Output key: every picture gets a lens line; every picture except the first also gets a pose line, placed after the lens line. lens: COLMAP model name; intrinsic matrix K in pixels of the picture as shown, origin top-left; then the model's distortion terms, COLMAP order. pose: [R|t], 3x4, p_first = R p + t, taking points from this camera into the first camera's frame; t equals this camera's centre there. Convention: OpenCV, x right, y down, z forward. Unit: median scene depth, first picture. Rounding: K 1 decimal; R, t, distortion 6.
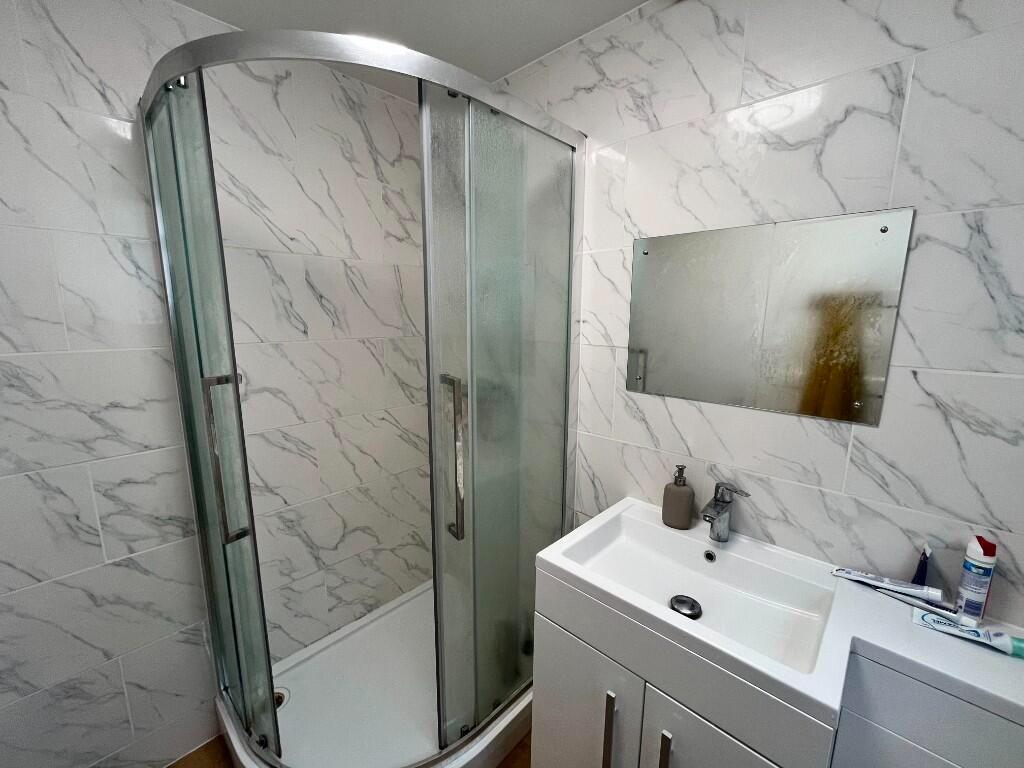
lens RADIAL K [[417.1, 0, 512.8], [0, 417.1, 386.7], [0, 0, 1]] dist [-0.001071, -0.000726]
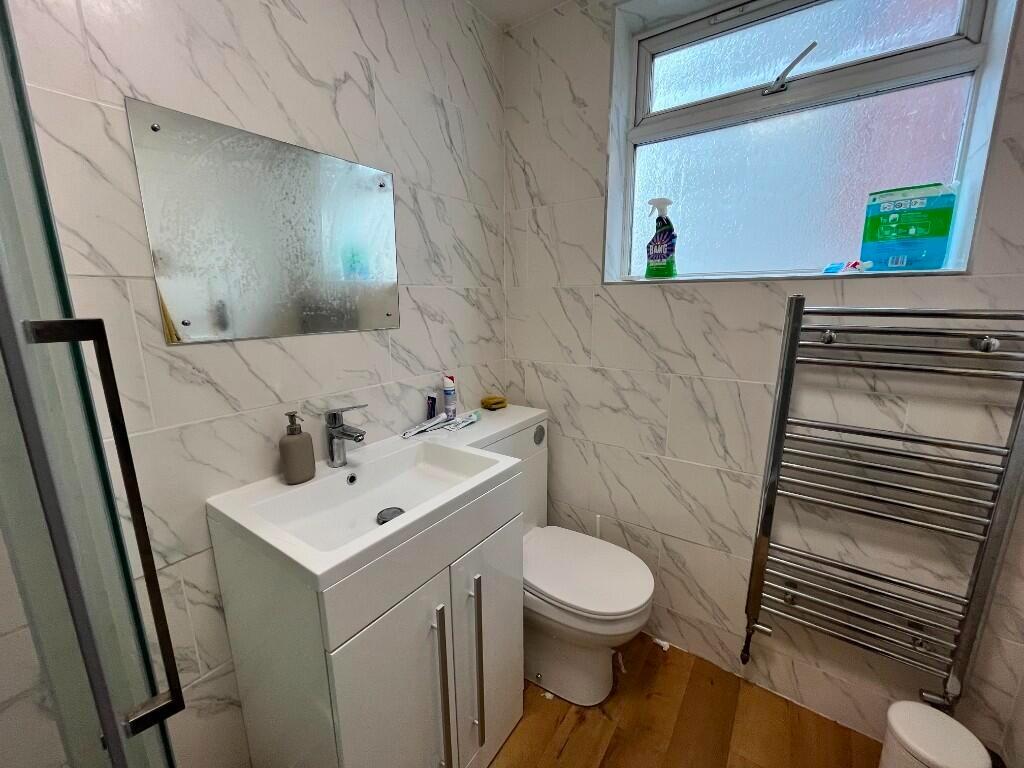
lens RADIAL K [[417.1, 0, 514.2], [0, 417.1, 386.0], [0, 0, 1]] dist [-0.001071, -0.000726]
pose [[-0.146387, -0.211693, 0.966311, -0.488459], [0.178288, 0.955192, 0.236266, 0.013300], [-0.973028, 0.206868, -0.102085, 0.609844]]
